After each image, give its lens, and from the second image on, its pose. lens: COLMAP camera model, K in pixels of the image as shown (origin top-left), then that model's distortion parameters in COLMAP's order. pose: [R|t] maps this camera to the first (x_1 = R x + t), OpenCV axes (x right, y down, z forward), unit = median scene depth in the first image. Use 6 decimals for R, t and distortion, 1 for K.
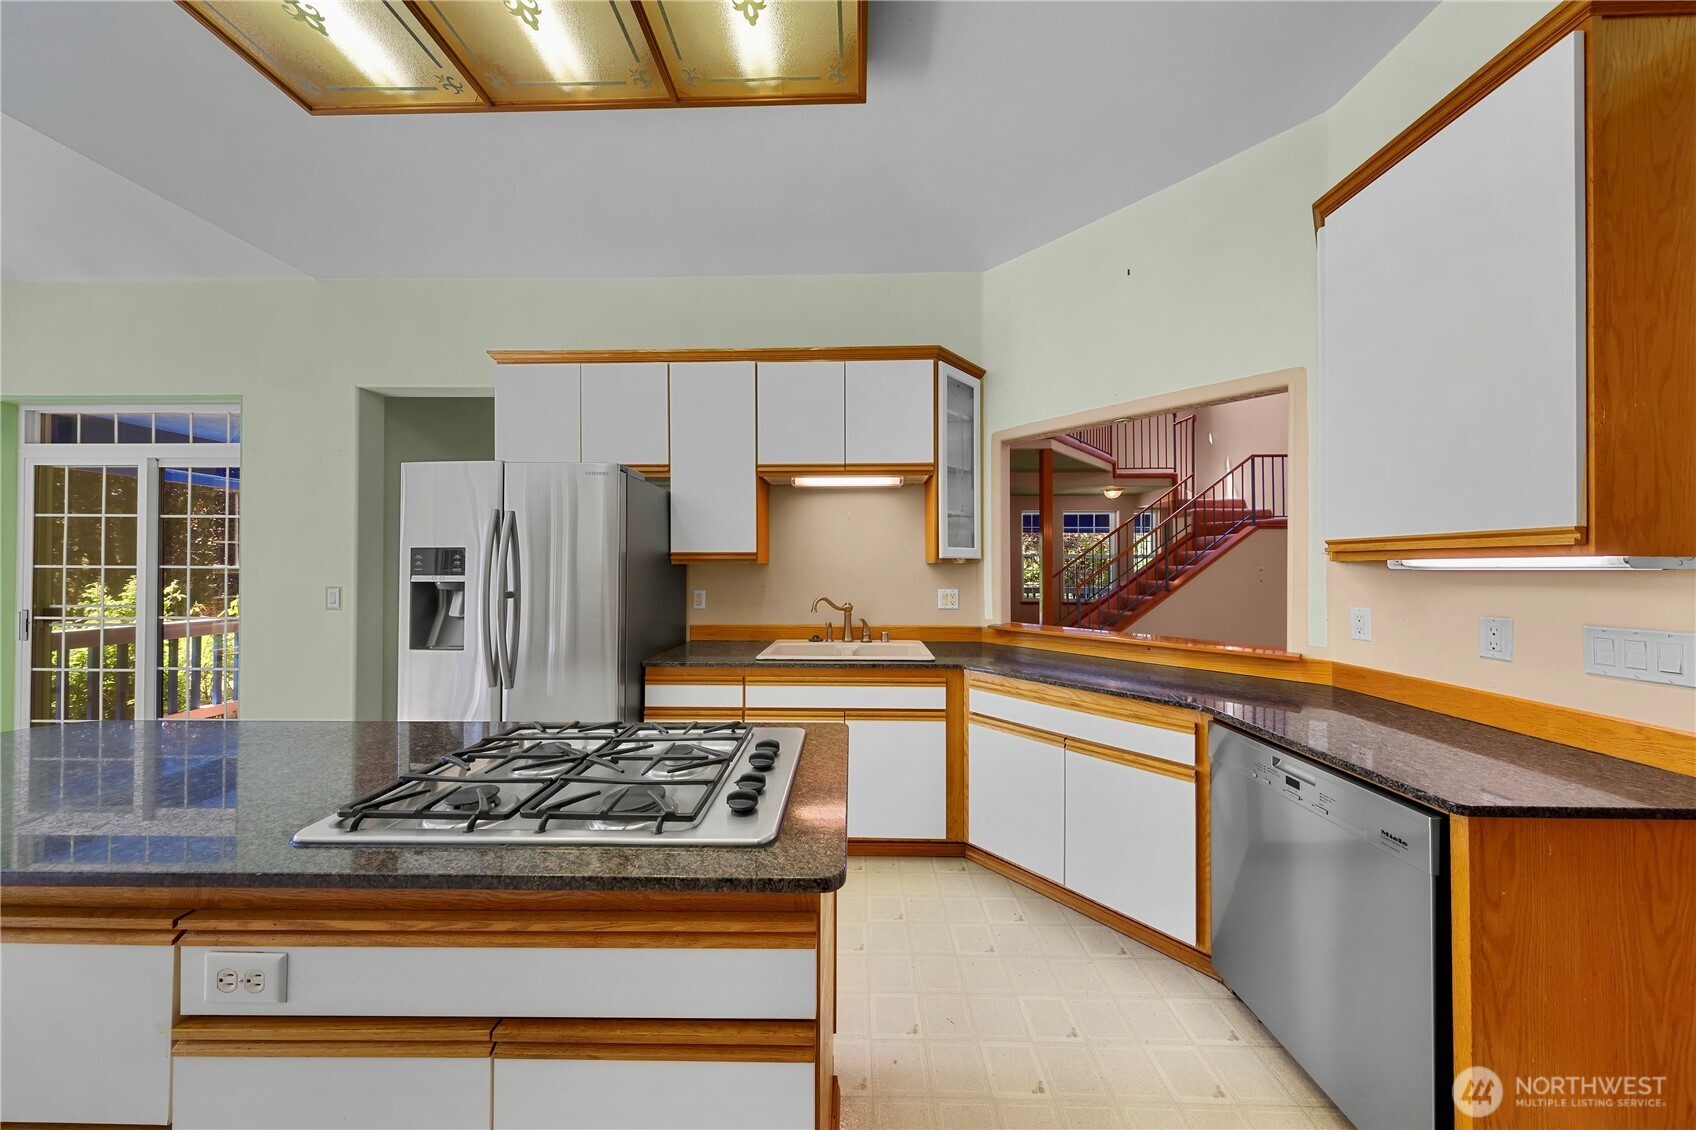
lens RADIAL K [[492.8, 0, 852.3], [0, 492.8, 564.1], [0, 0, 1]] dist [0.002200, -0.000083]
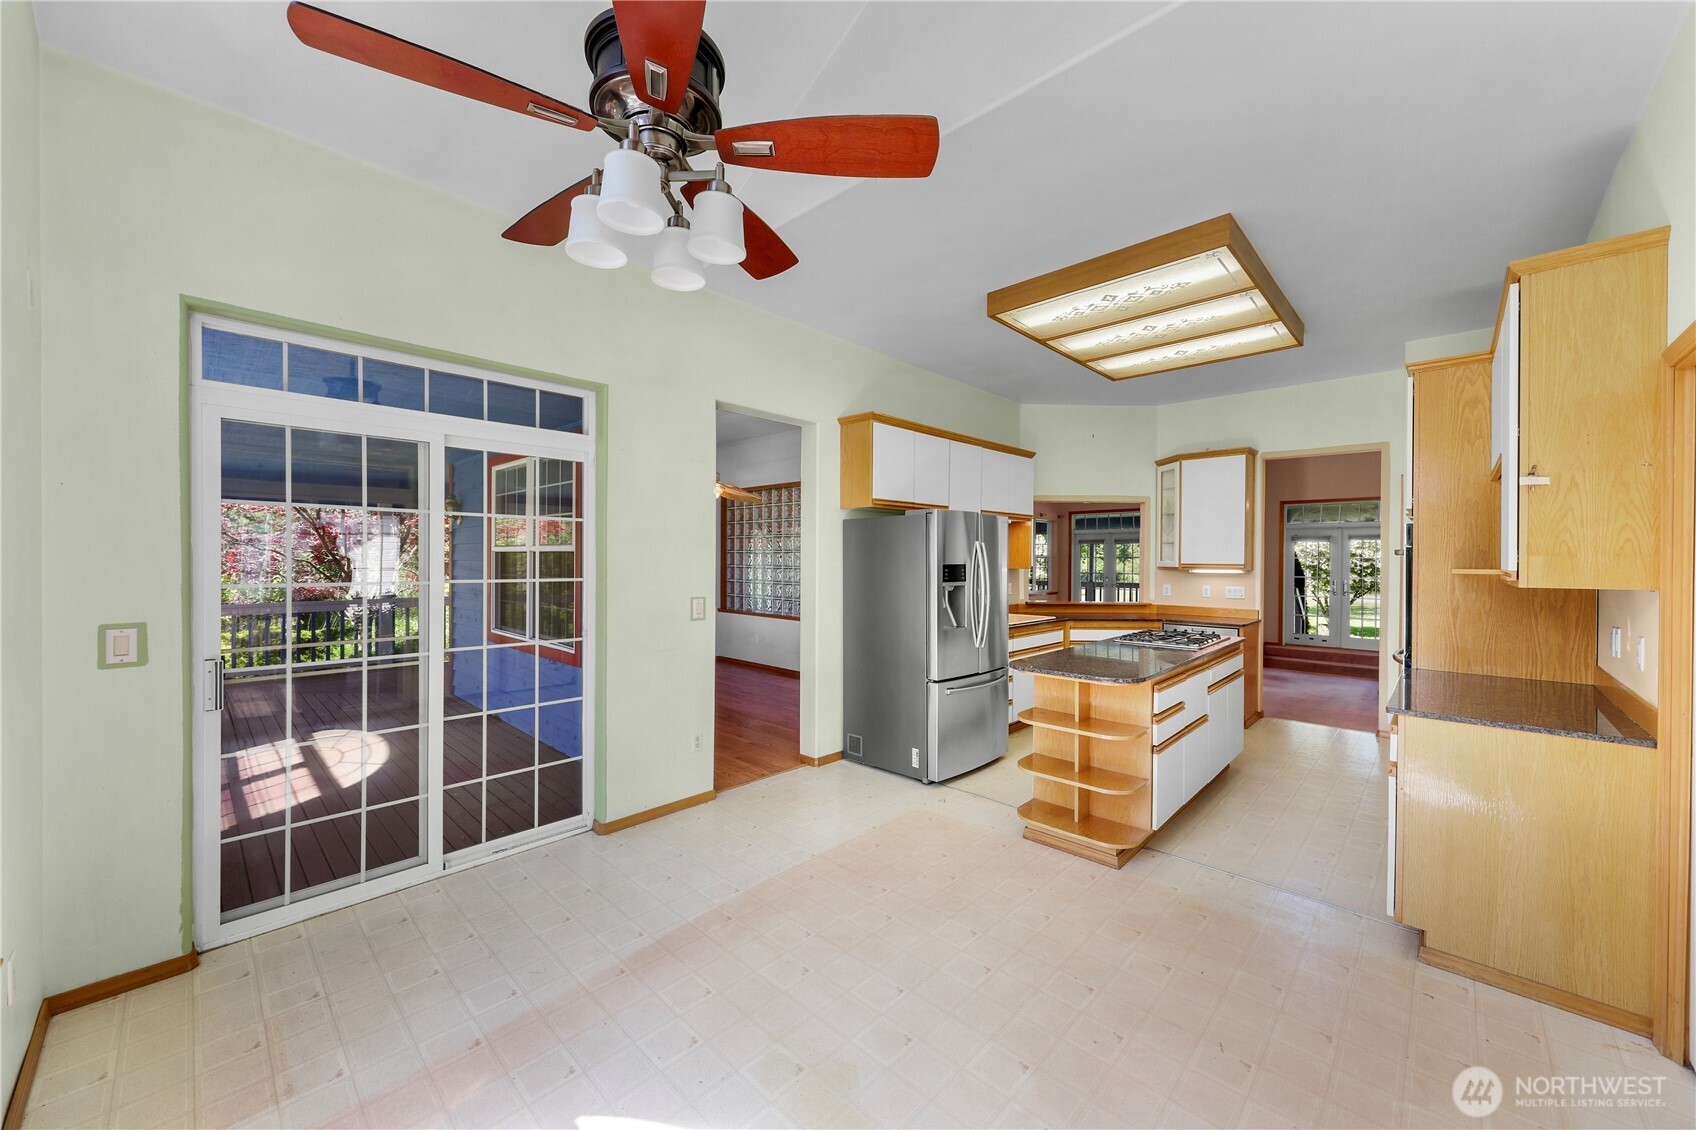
lens RADIAL K [[620.5, 0, 835.9], [0, 620.5, 564.6], [0, 0, 1]] dist [-0.000081, -0.000029]
pose [[0.694574, -0.003529, 0.719413, -1.899752], [-0.011171, 0.999814, 0.015690, -0.045486], [-0.719335, -0.018935, 0.694405, -0.088680]]
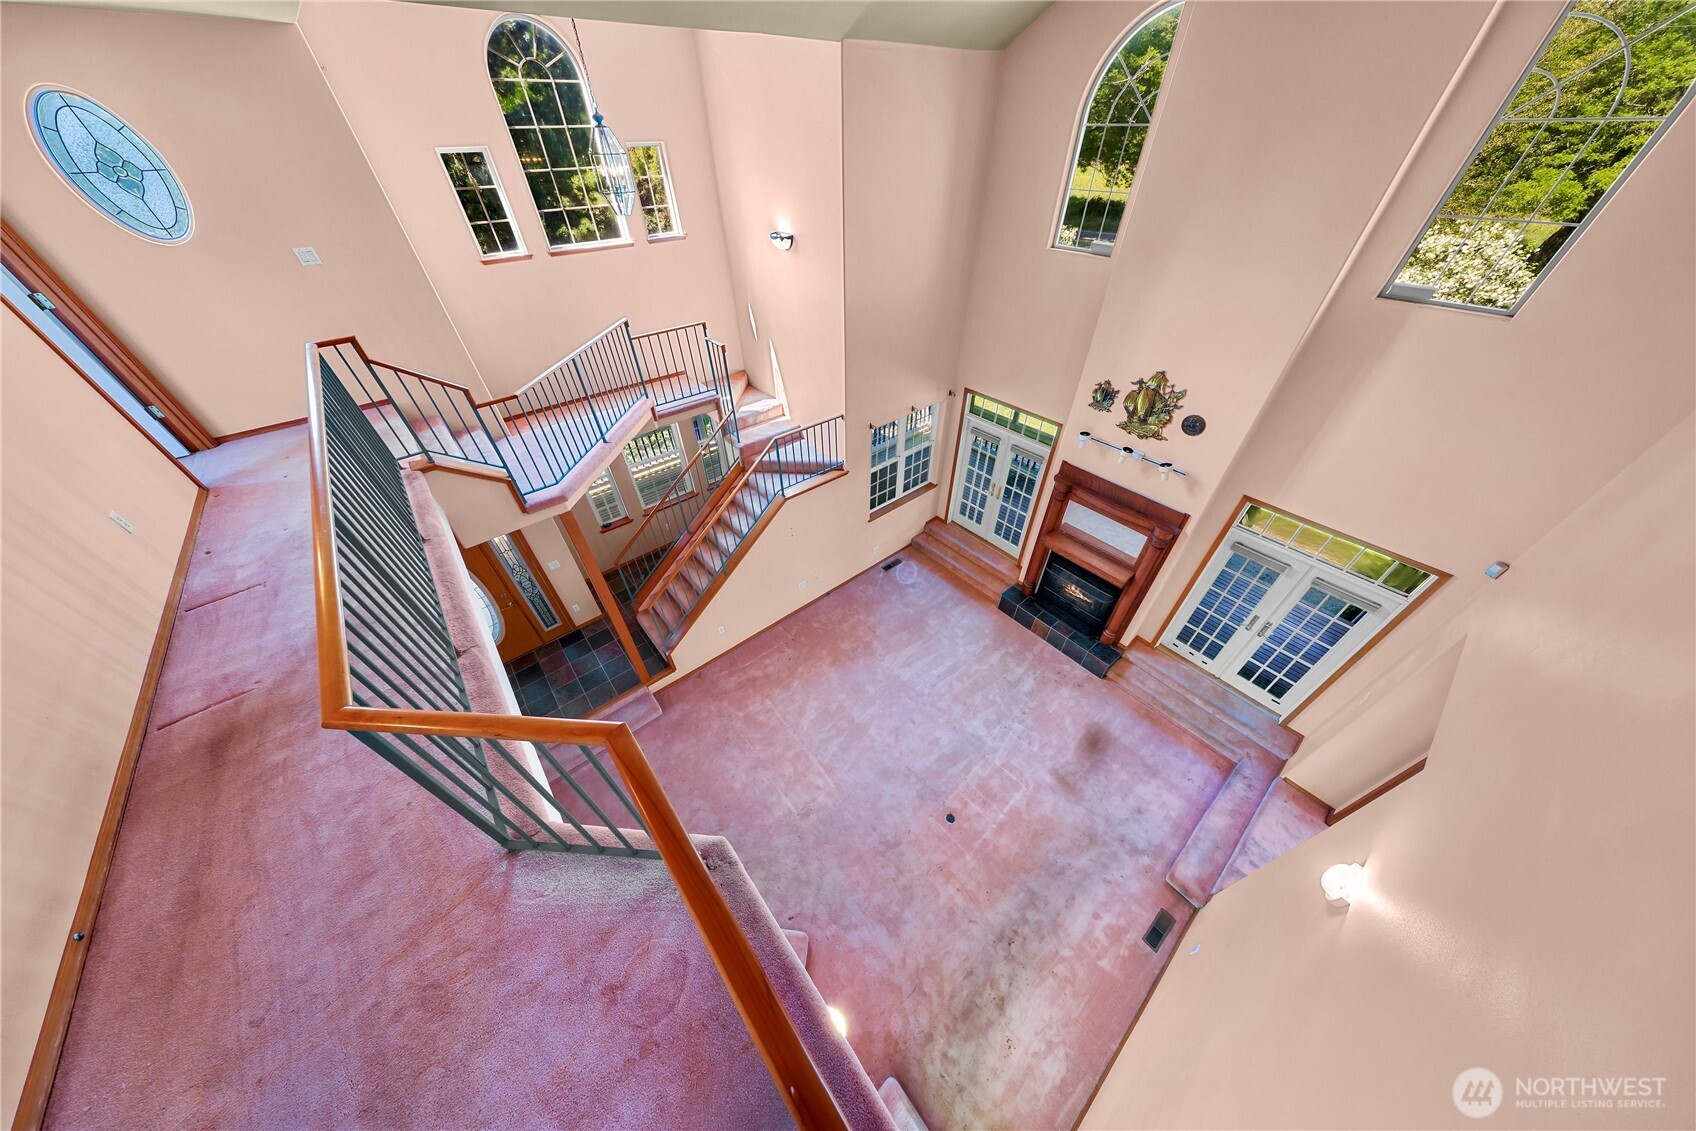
lens RADIAL K [[492.8, 0, 845.2], [0, 492.8, 564.9], [0, 0, 1]] dist [0.002200, -0.000083]
pose [[0.756309, -0.445717, 0.478887, 0.652208], [0.010429, 0.740124, 0.672389, -1.485956], [-0.654132, -0.503540, 0.564411, 0.409703]]
